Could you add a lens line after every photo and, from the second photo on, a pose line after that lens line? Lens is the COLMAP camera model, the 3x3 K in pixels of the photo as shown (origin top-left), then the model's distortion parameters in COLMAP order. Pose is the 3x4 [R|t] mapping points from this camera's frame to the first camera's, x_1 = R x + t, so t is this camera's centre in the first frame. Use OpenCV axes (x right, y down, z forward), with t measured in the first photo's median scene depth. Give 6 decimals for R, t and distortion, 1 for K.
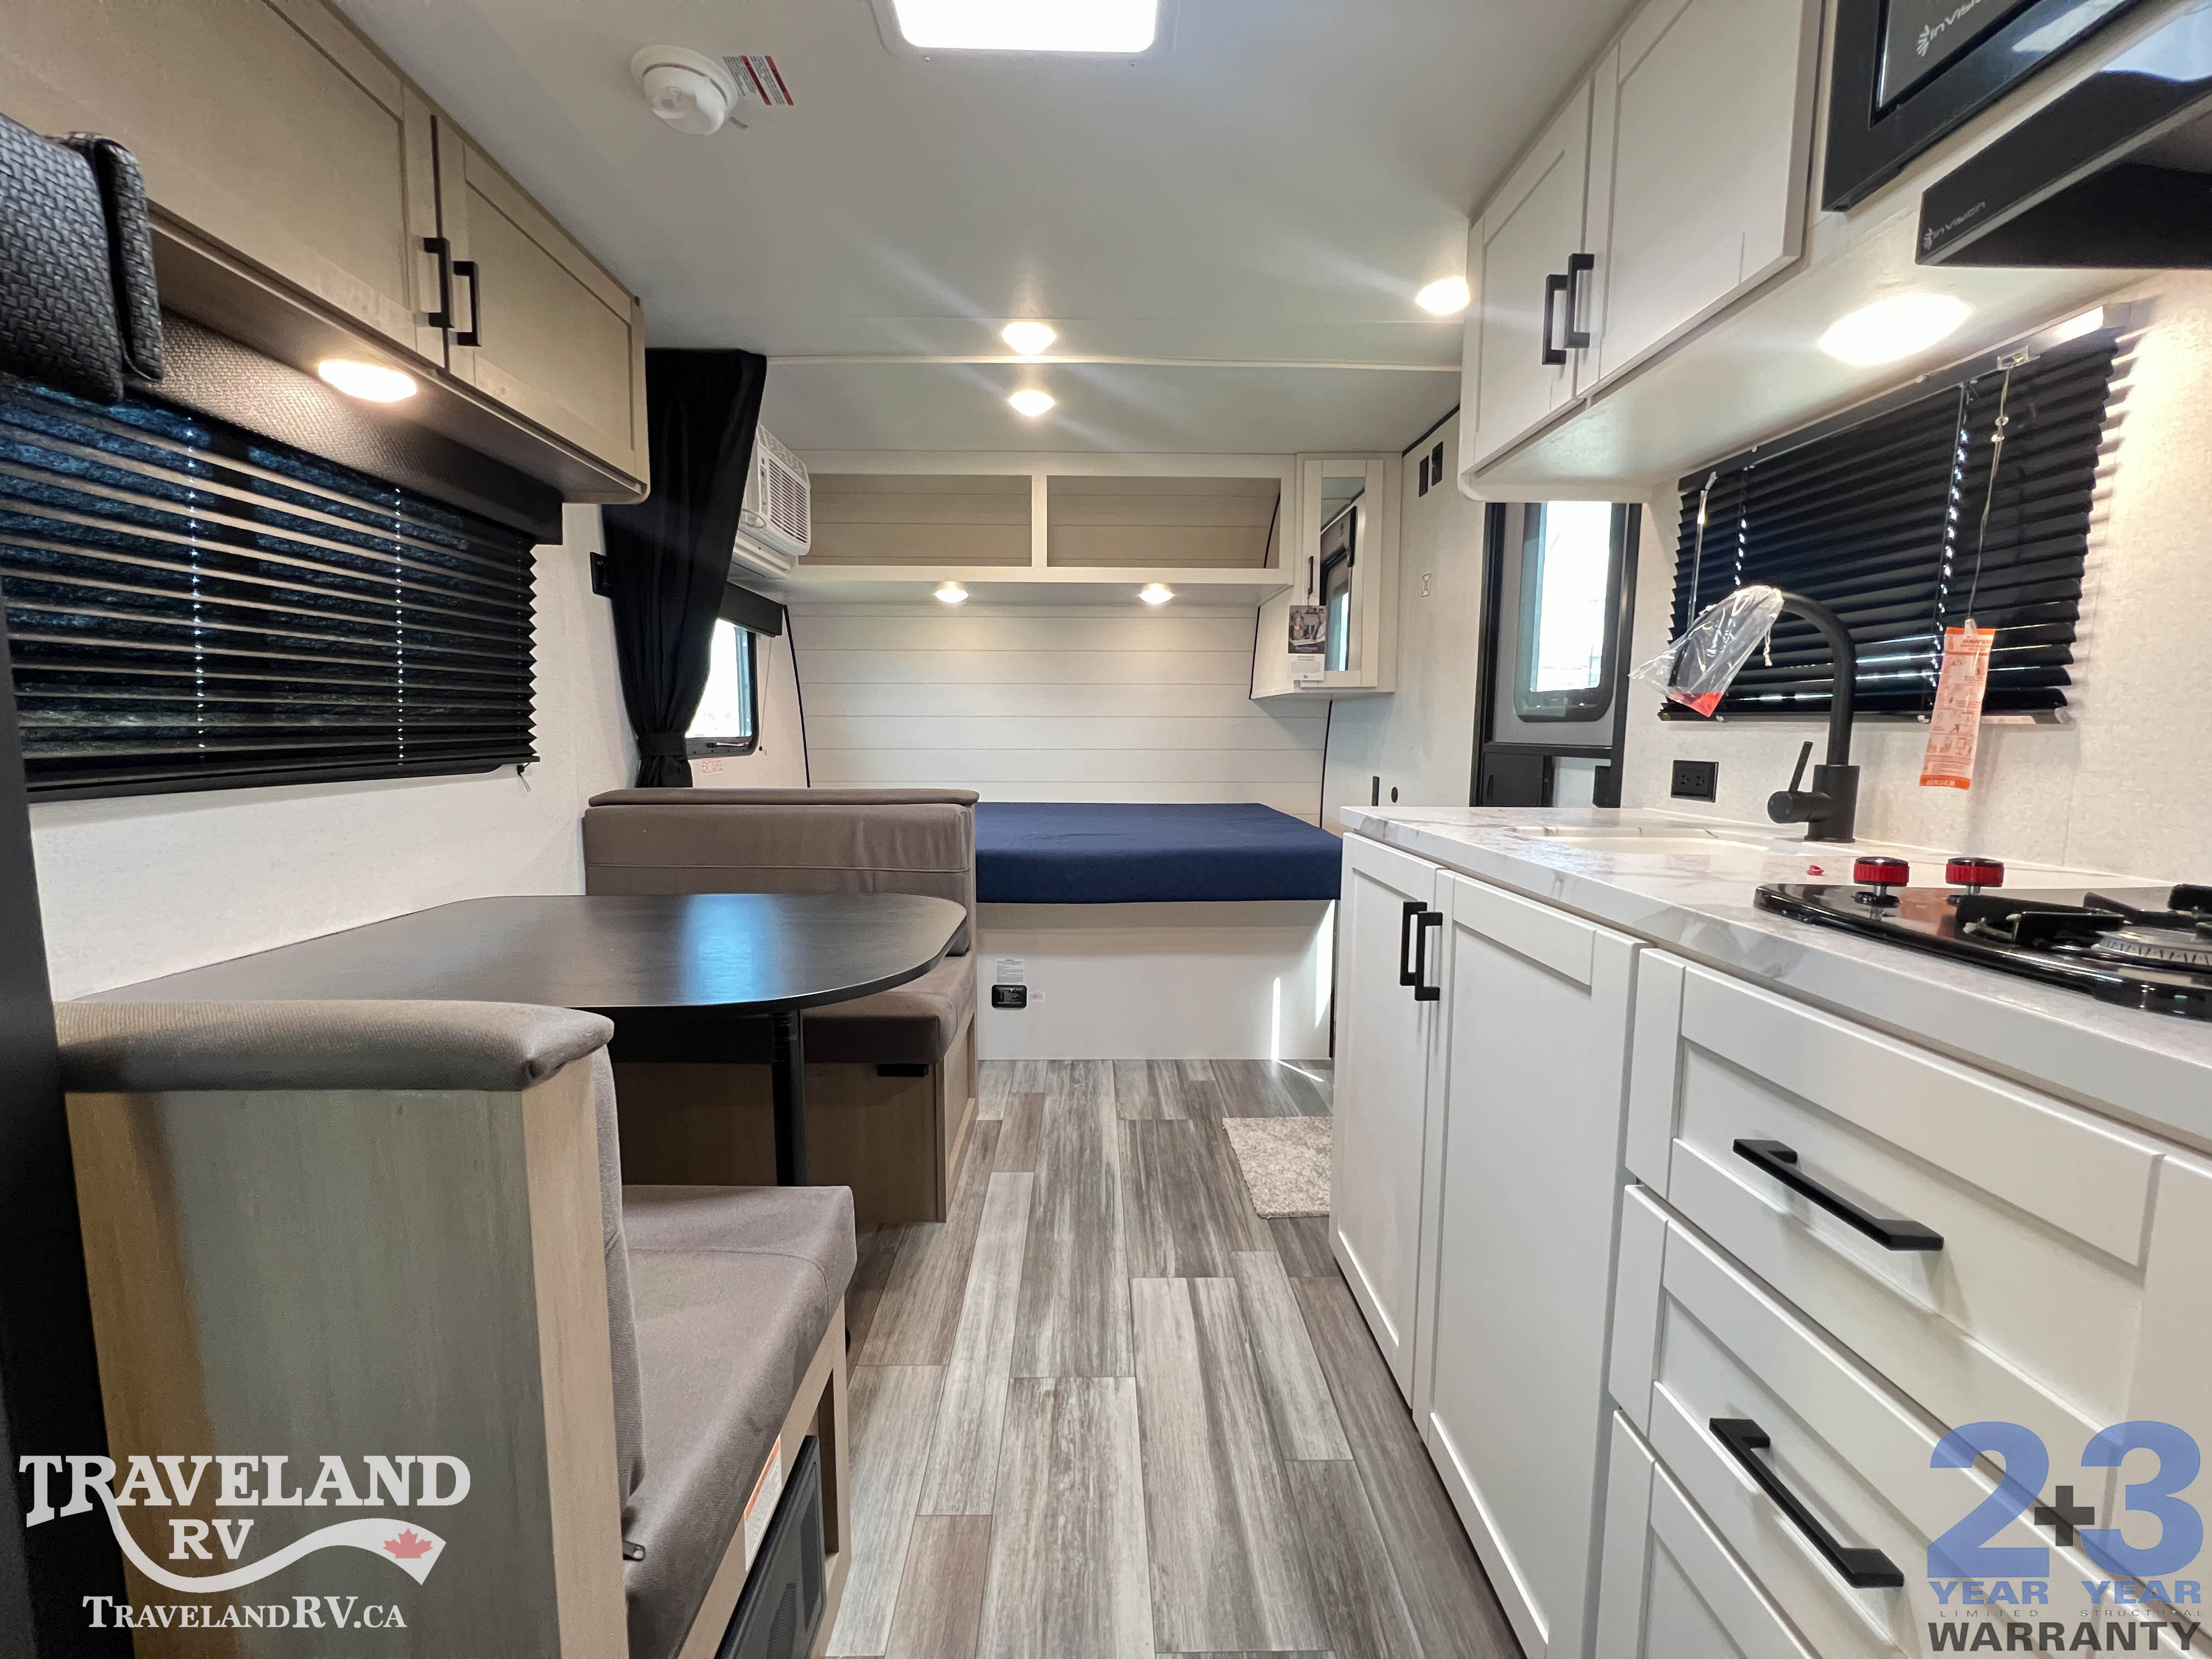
lens RADIAL K [[882.0, 0, 1103.2], [0, 882.0, 826.9], [0, 0, 1]] dist [-0.000532, 0.000315]
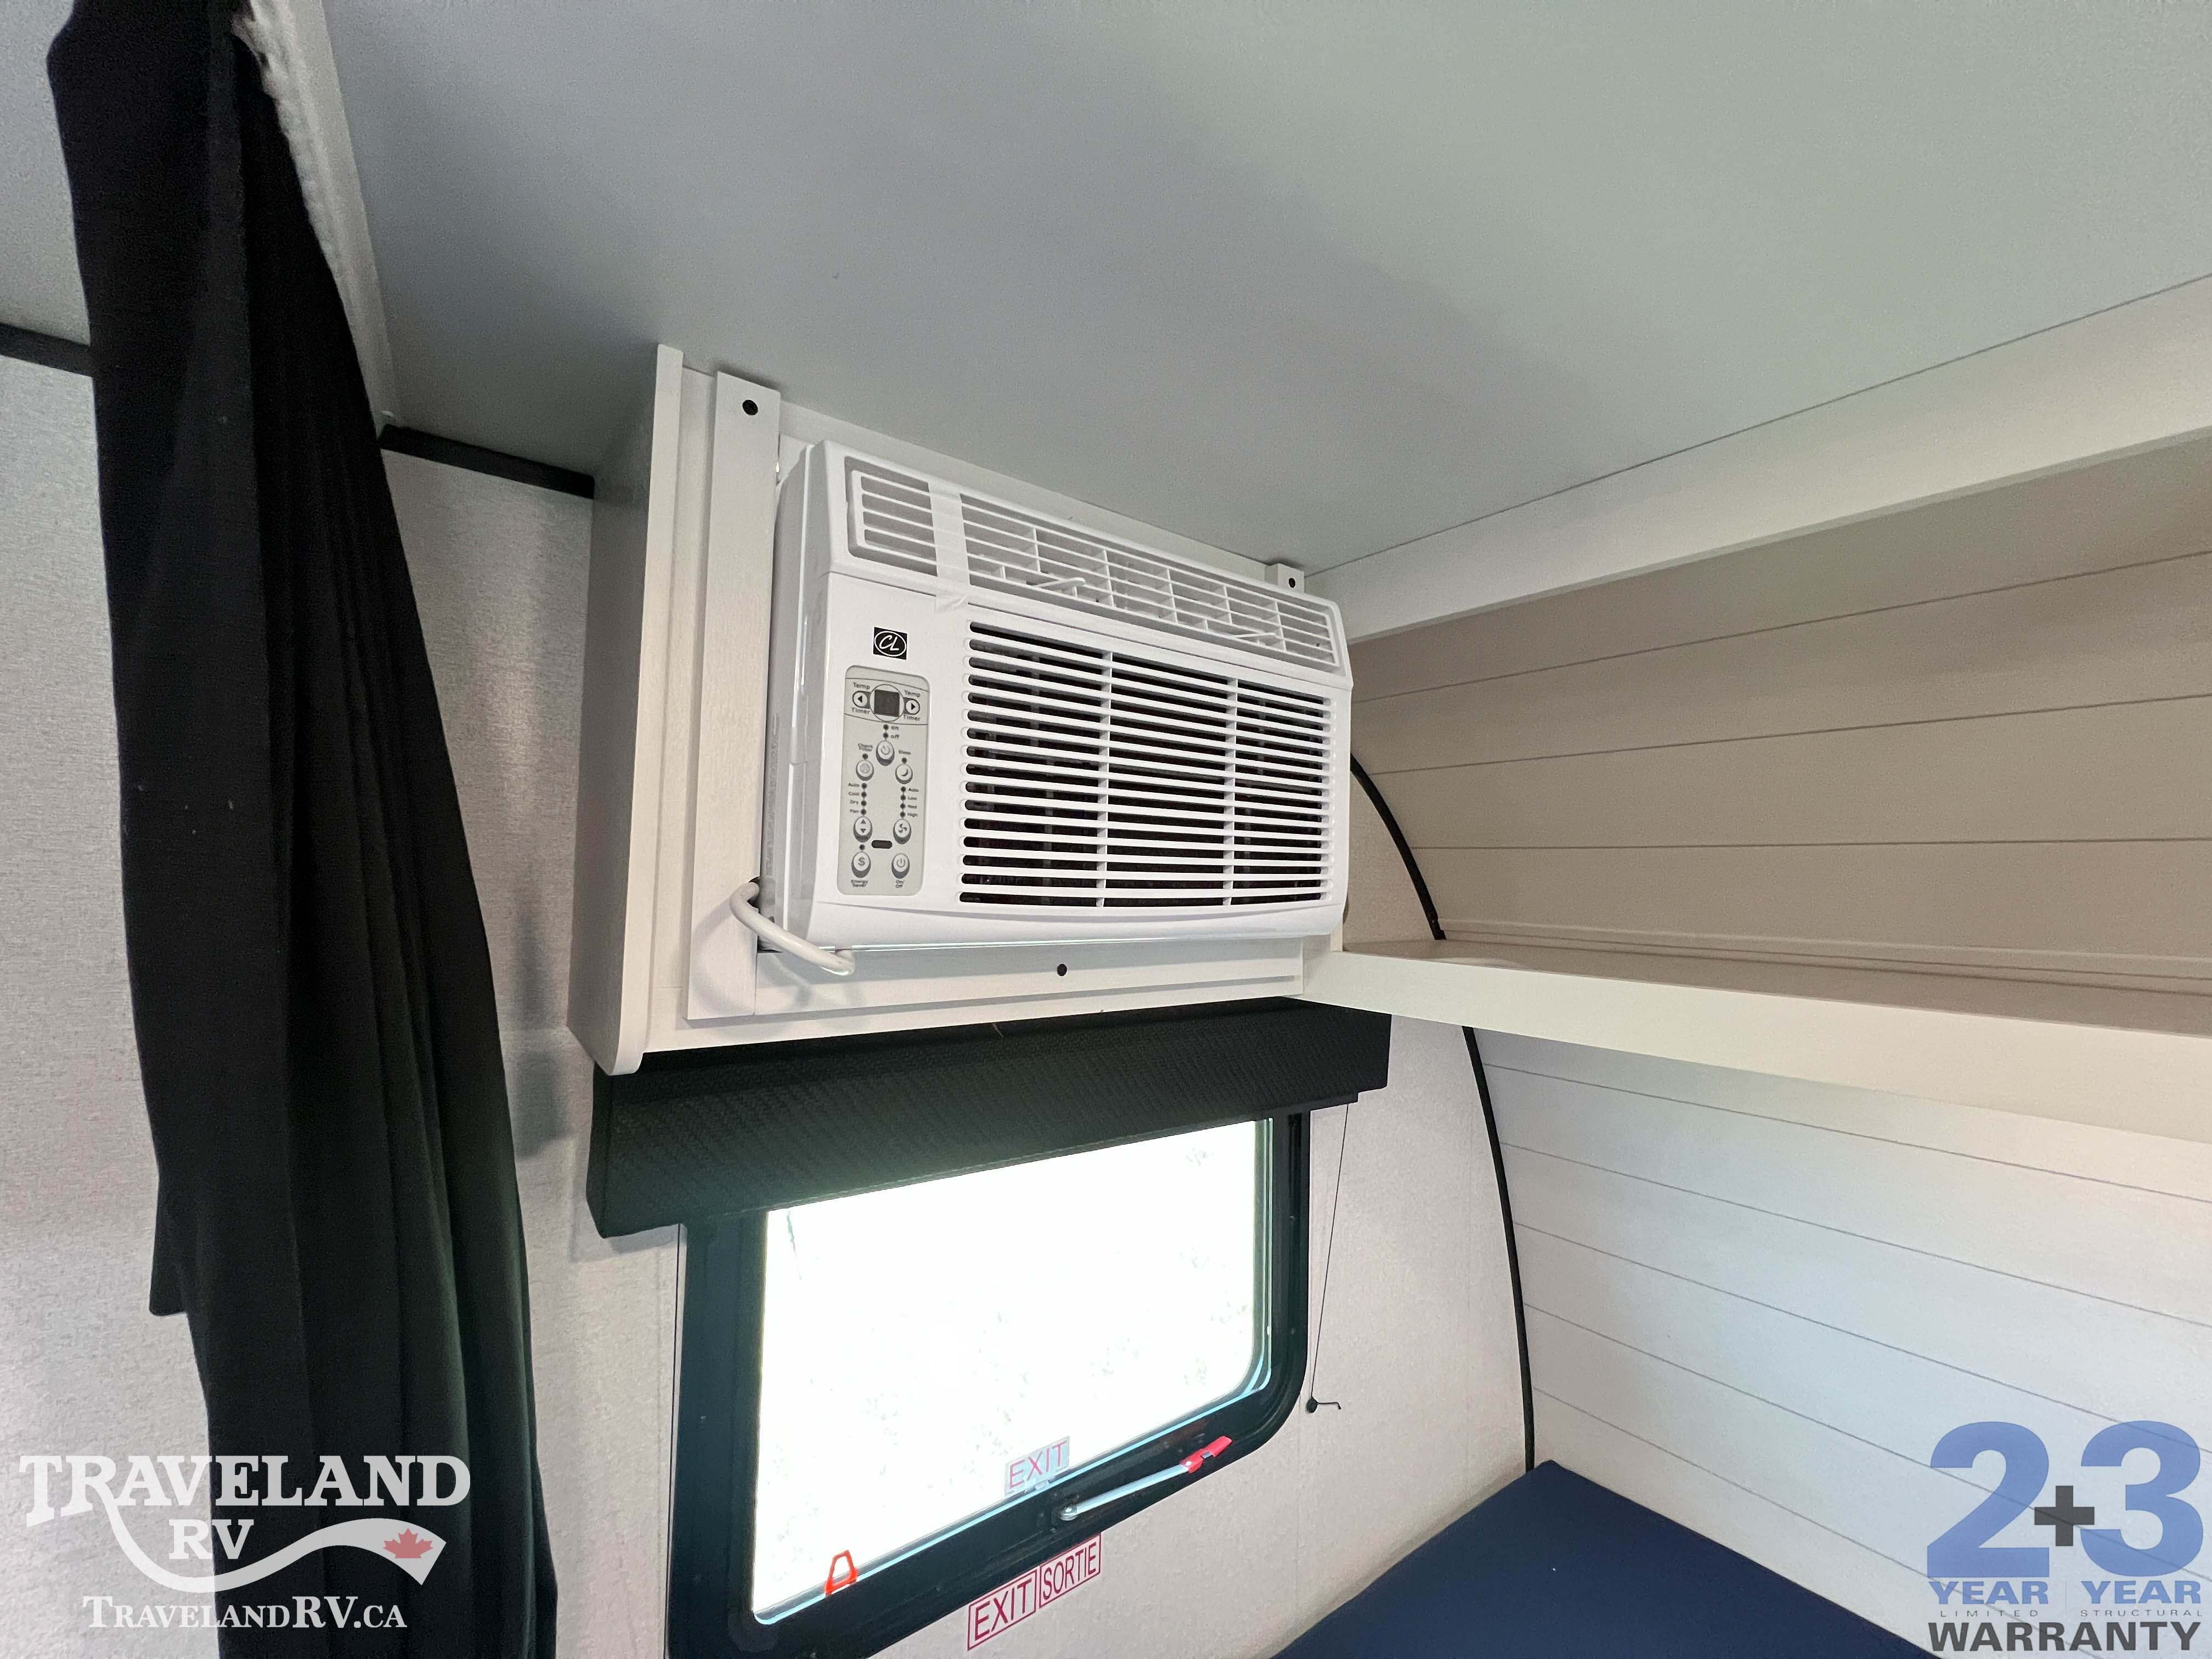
lens RADIAL K [[882.0, 0, 1098.9], [0, 882.0, 828.1], [0, 0, 1]] dist [-0.000532, 0.000315]
pose [[0.583053, -0.039956, -0.811451, -0.318289], [-0.107648, 0.986184, -0.125908, -0.581310], [0.805271, 0.160762, 0.570696, 1.532952]]
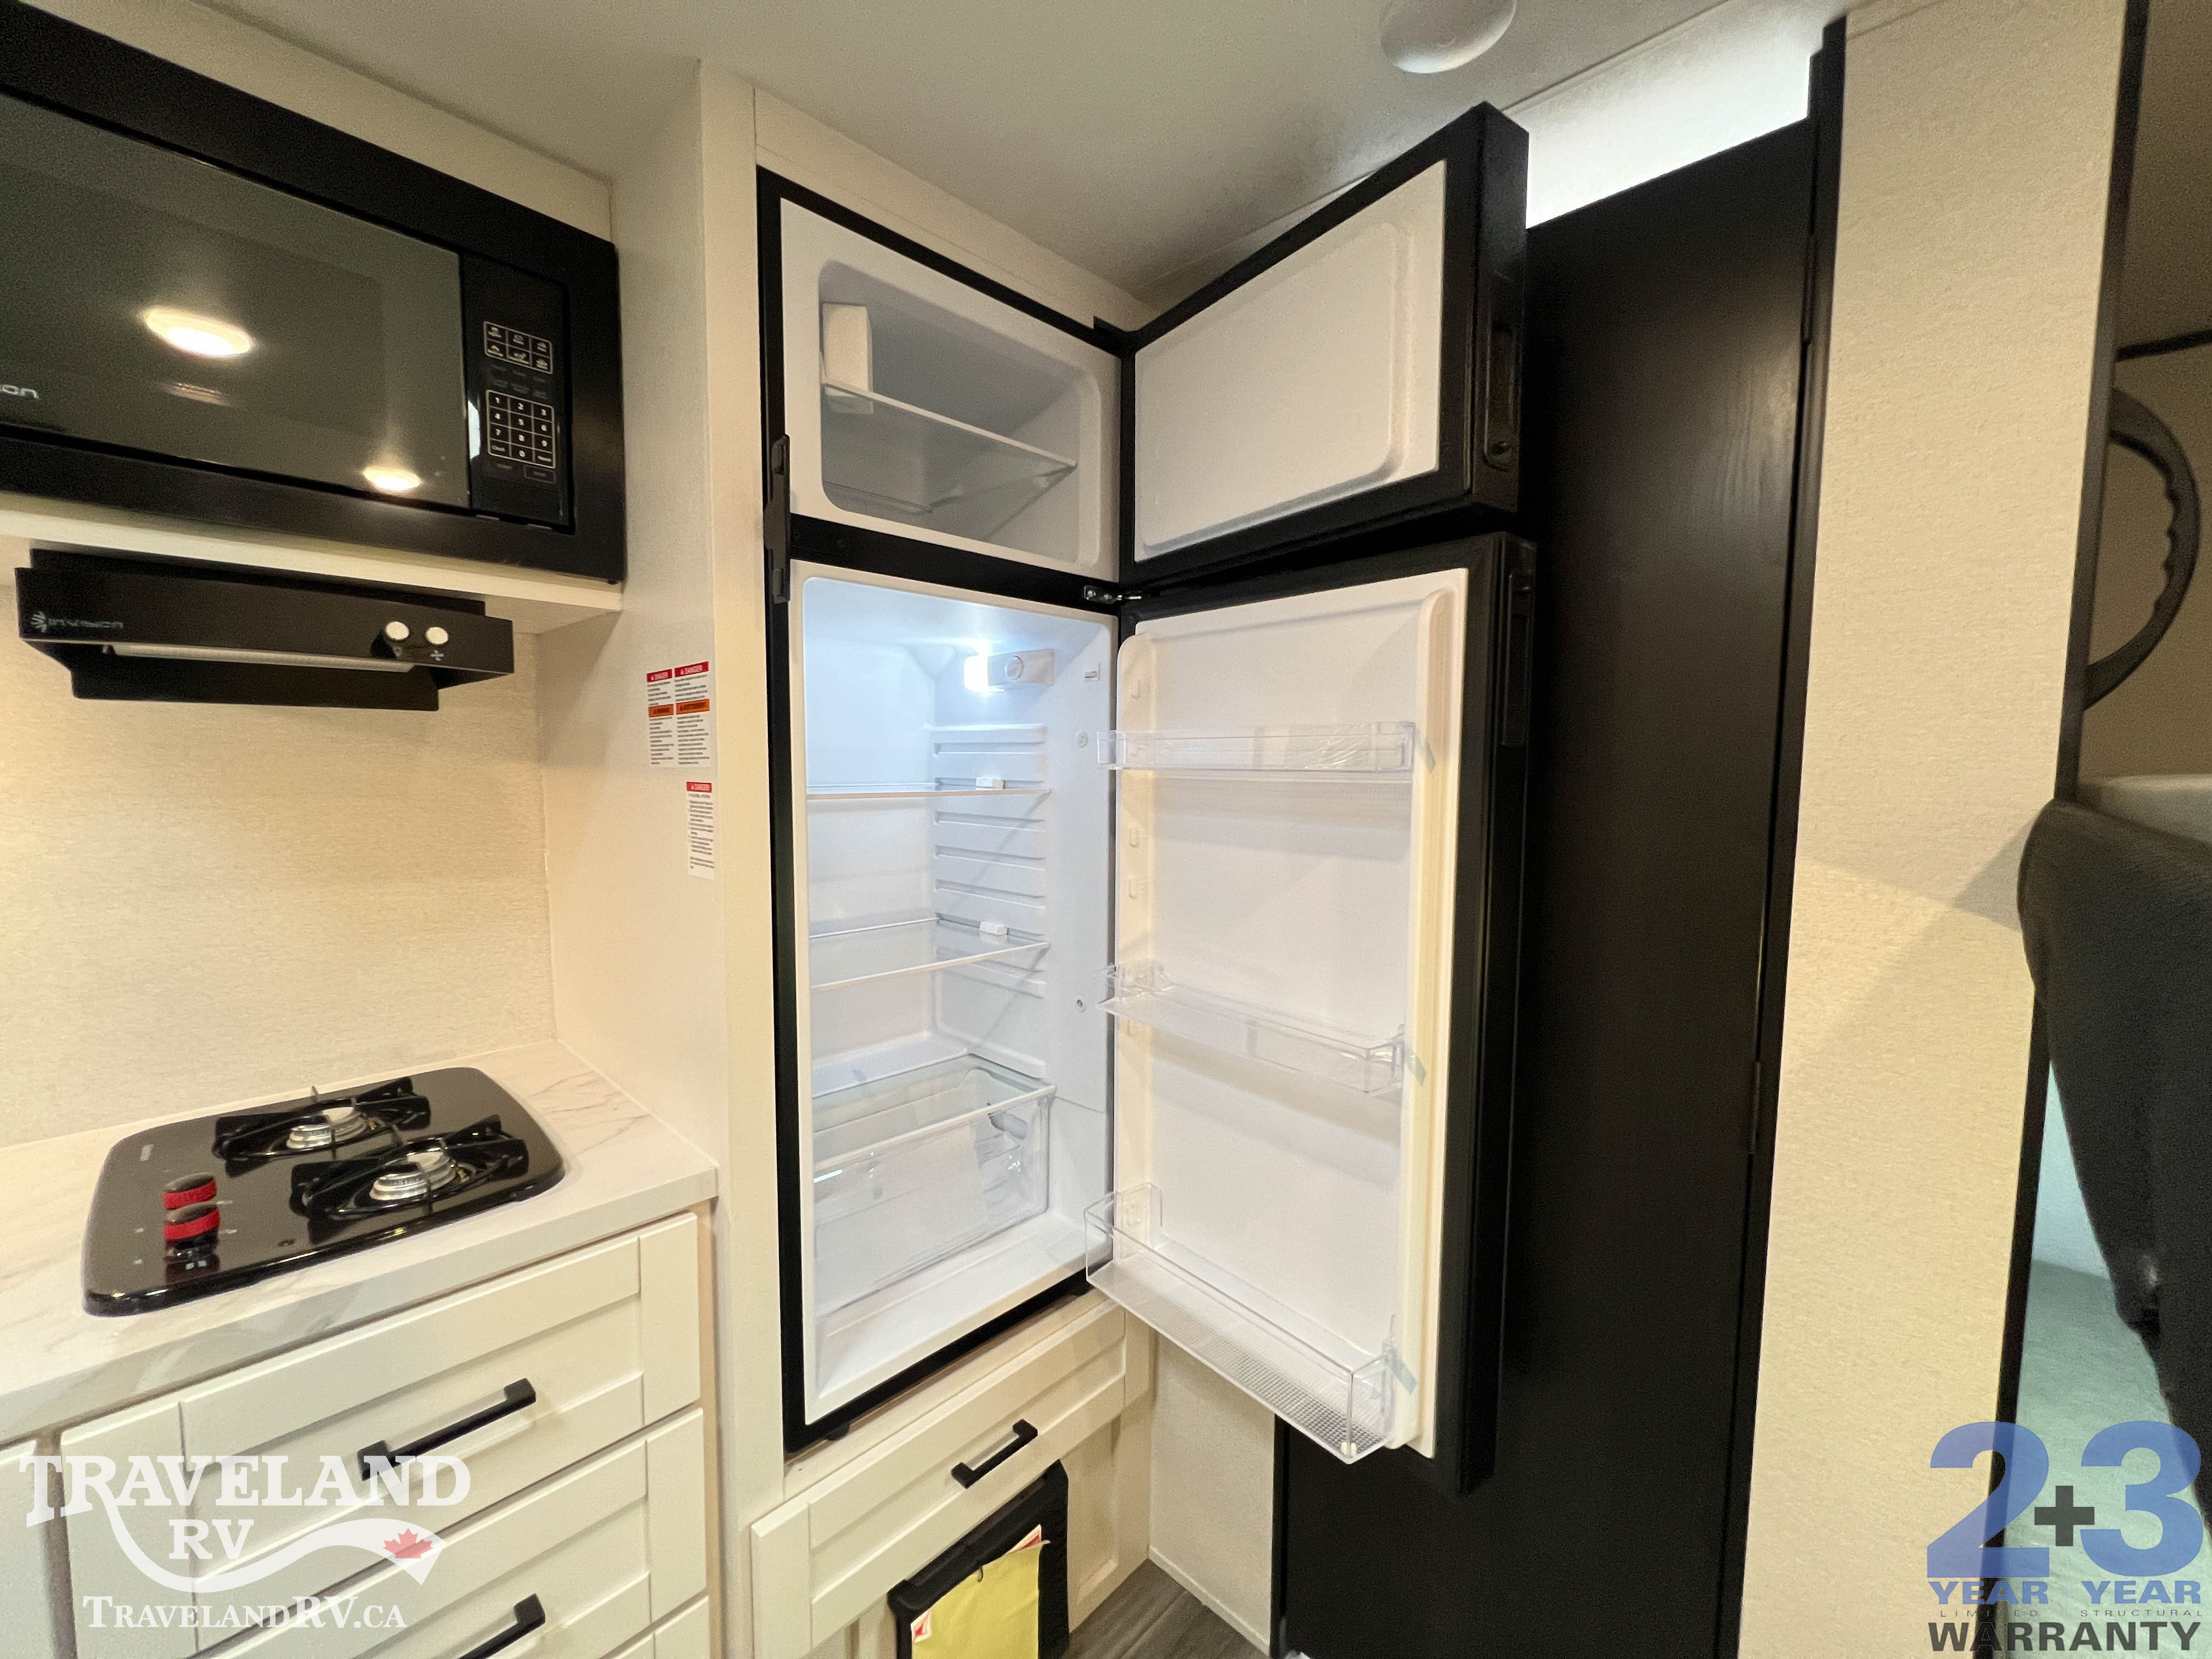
lens RADIAL K [[882.0, 0, 1104.8], [0, 882.0, 830.7], [0, 0, 1]] dist [-0.000532, 0.000315]
pose [[-0.702398, -0.069732, 0.708360, -0.288304], [0.063530, 0.985076, 0.159968, -0.236671], [-0.708943, 0.157363, -0.687486, 0.399242]]
